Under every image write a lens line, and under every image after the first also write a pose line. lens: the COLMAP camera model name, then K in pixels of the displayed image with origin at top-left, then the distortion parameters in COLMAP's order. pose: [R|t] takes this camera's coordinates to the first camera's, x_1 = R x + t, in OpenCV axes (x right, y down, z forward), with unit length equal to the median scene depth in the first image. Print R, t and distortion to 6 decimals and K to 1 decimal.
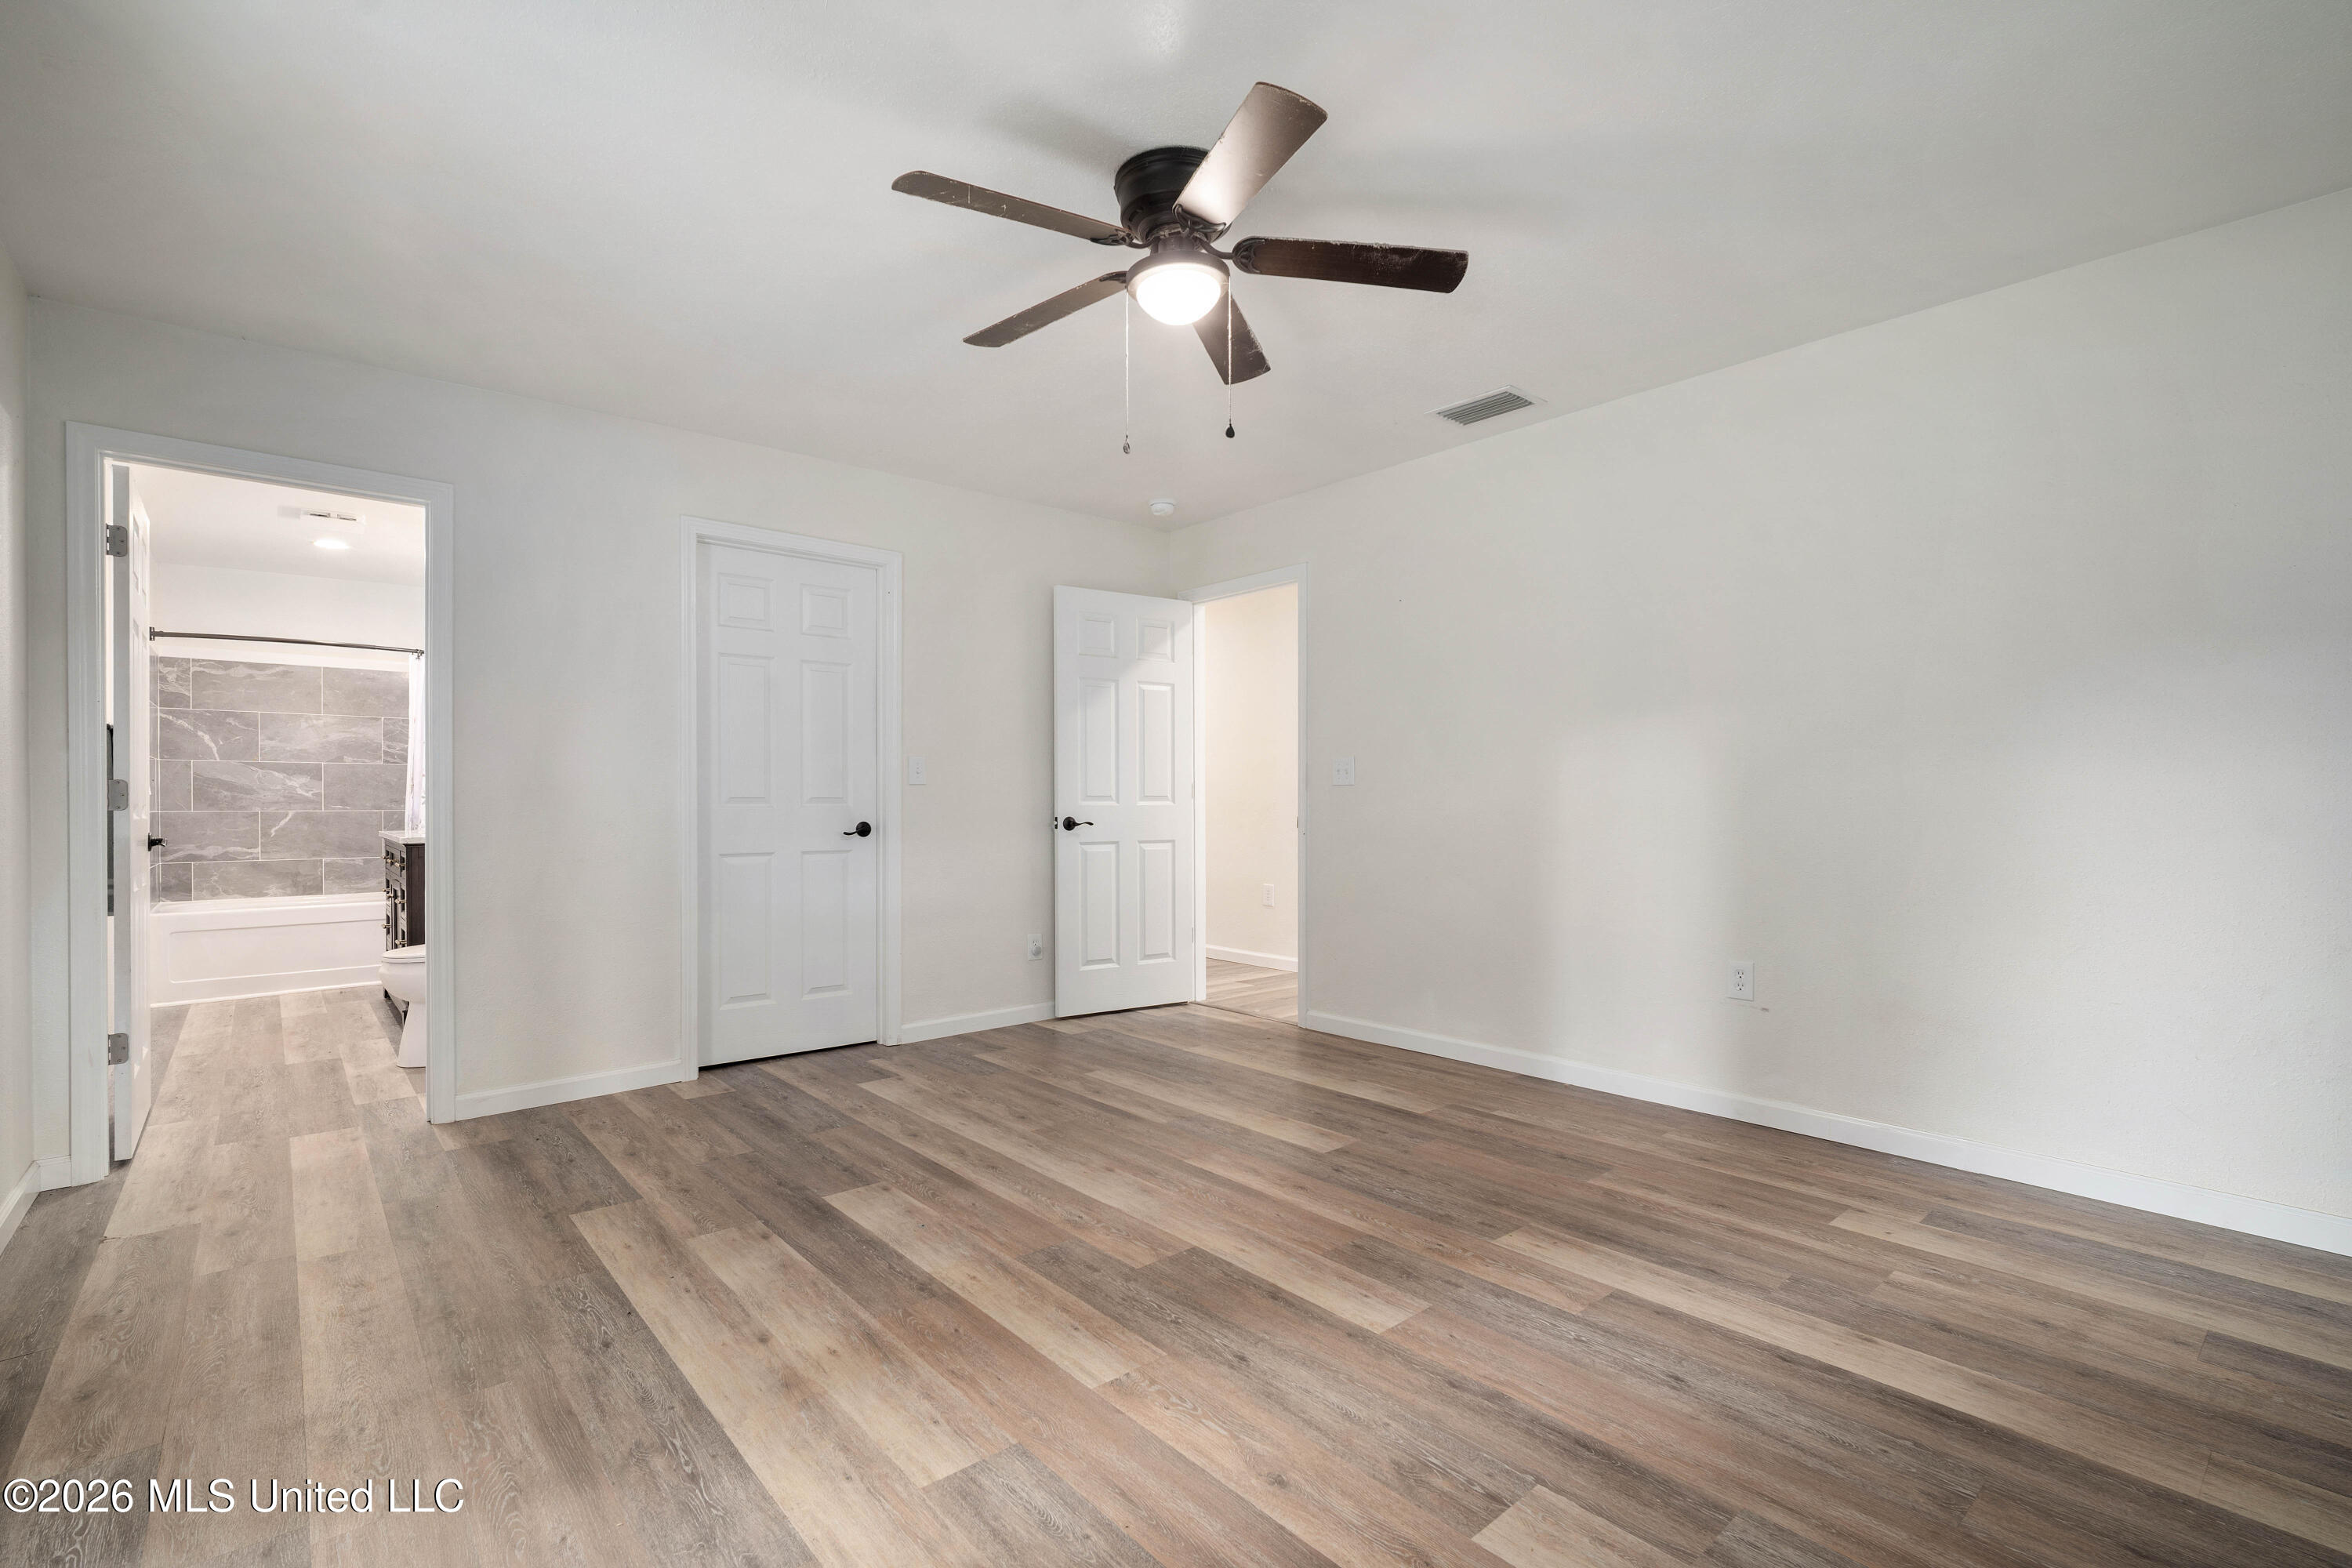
lens RADIAL K [[1042.5, 0, 1175.6], [0, 1042.5, 792.6], [0, 0, 1]] dist [-0.010347, 0.001101]
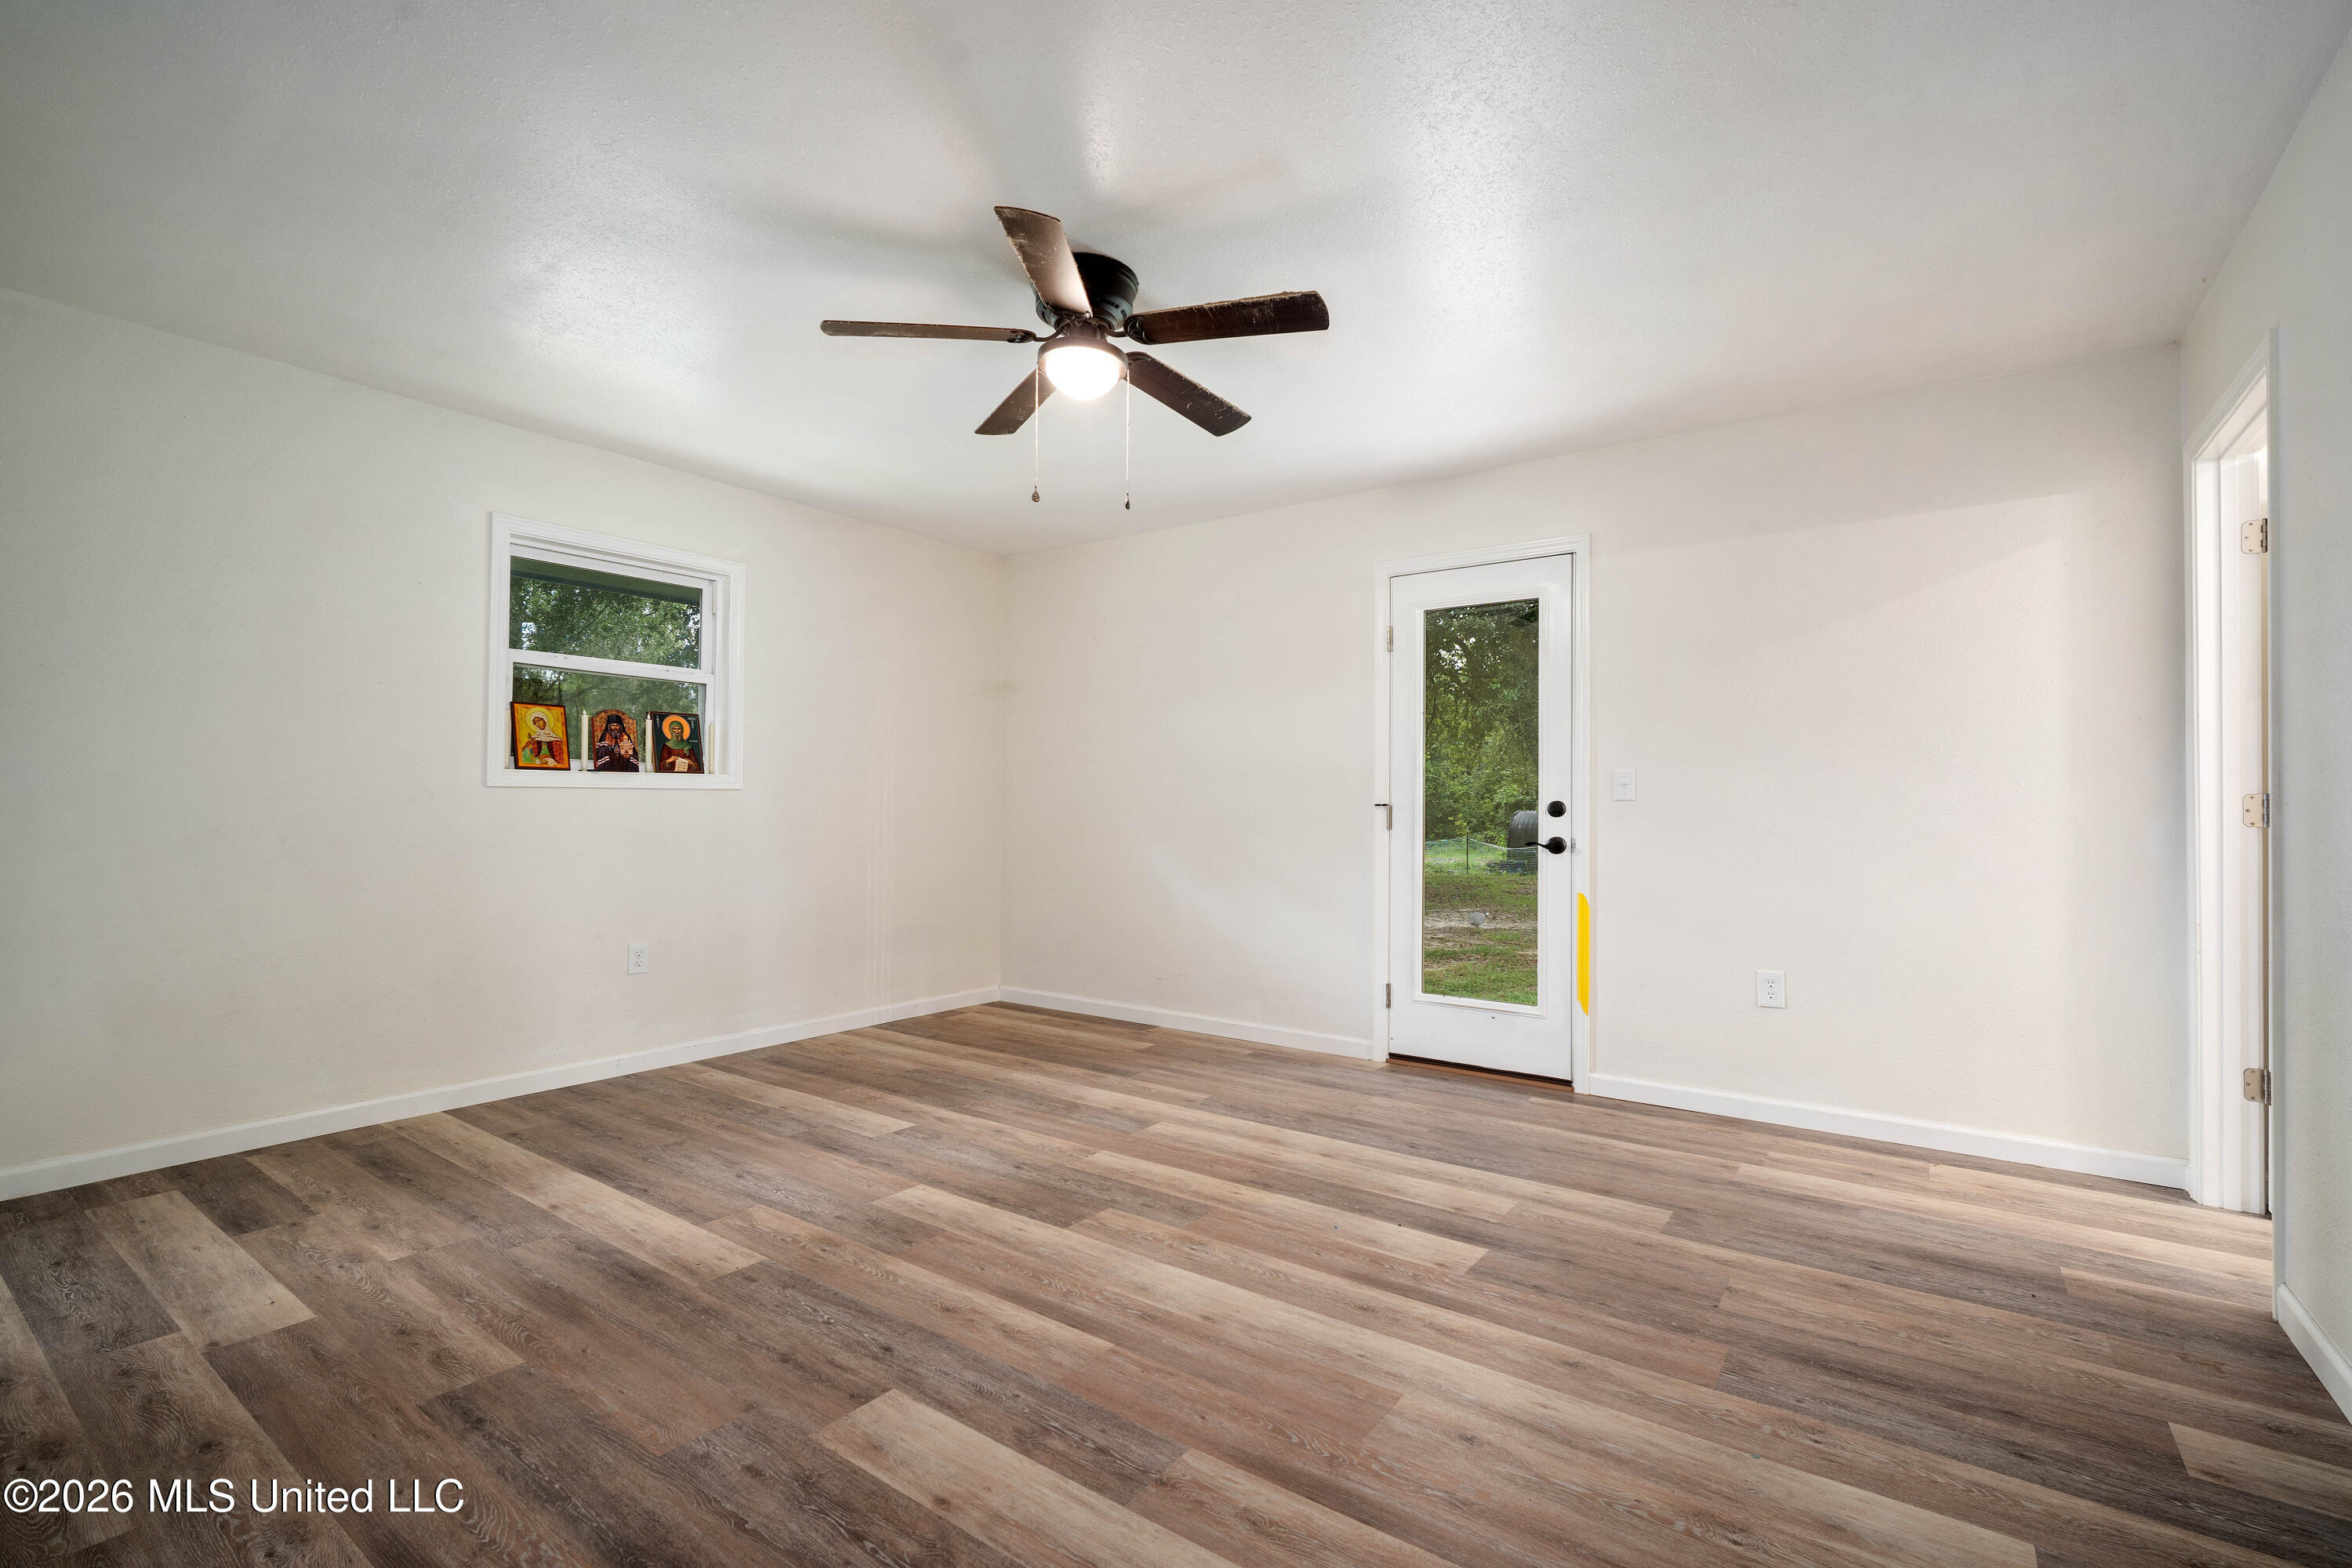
lens RADIAL K [[1042.5, 0, 1174.6], [0, 1042.5, 795.2], [0, 0, 1]] dist [-0.010347, 0.001101]
pose [[-0.973847, -0.005948, -0.227128, 0.155295], [-0.001946, 0.999839, -0.017839, 0.009853], [0.227198, -0.016930, -0.973702, 2.081433]]
